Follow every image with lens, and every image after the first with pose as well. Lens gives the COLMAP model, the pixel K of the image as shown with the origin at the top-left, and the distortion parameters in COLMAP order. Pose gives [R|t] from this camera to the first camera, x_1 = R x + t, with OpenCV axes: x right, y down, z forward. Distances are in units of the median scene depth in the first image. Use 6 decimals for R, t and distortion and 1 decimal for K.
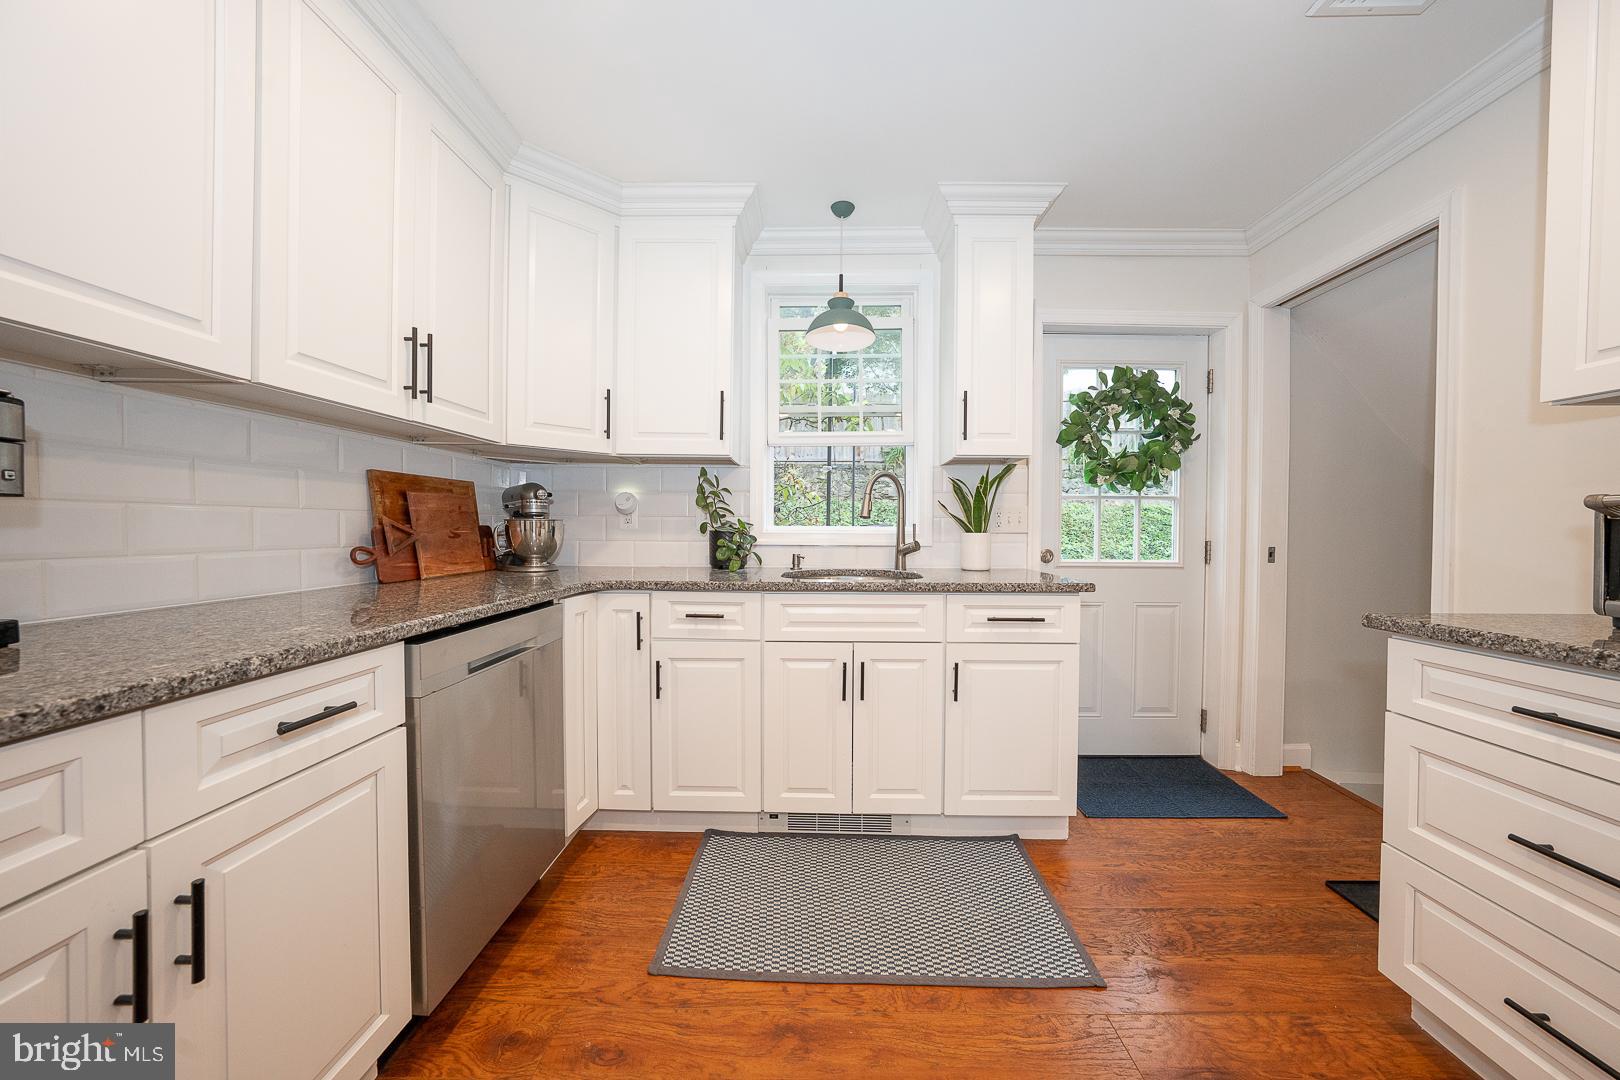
lens RADIAL K [[556.8, 0, 811.9], [0, 556.8, 537.1], [0, 0, 1]] dist [-0.031176, 0.005696]
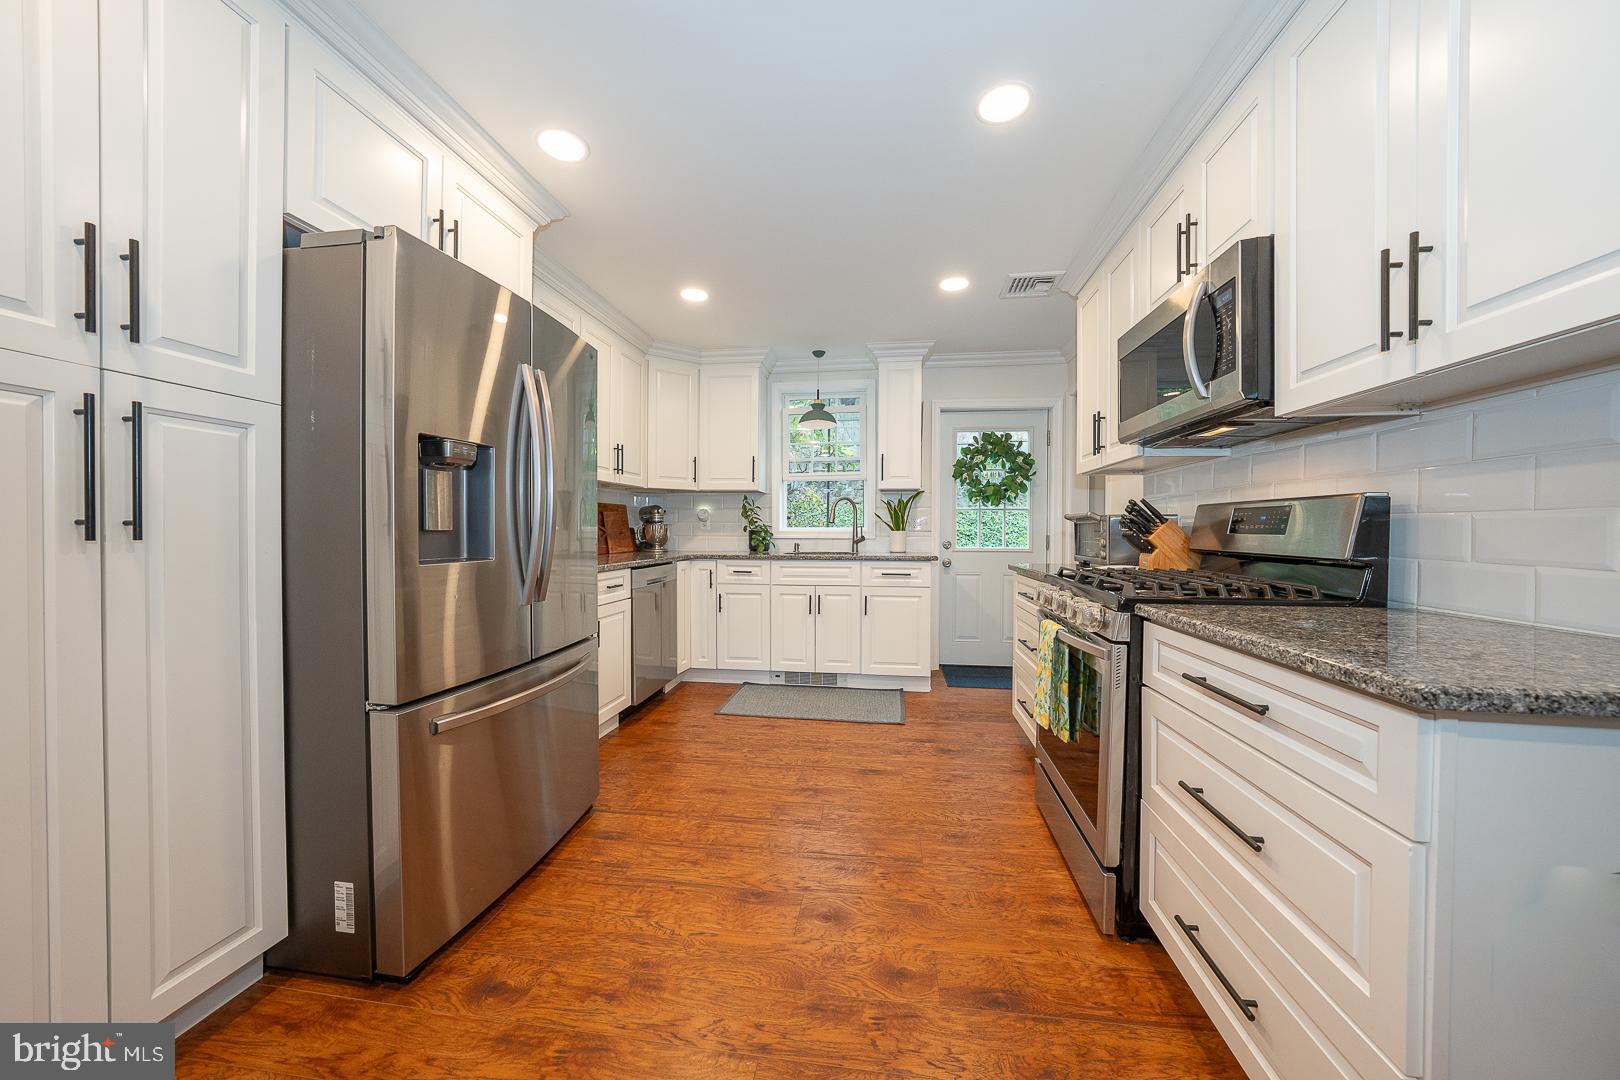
lens RADIAL K [[556.8, 0, 811.9], [0, 556.8, 537.1], [0, 0, 1]] dist [-0.031176, 0.005696]
pose [[0.992907, -0.001591, -0.118881, 0.245844], [0.001278, 0.999996, -0.002712, 0.017061], [0.118885, 0.002541, 0.992905, -0.807914]]
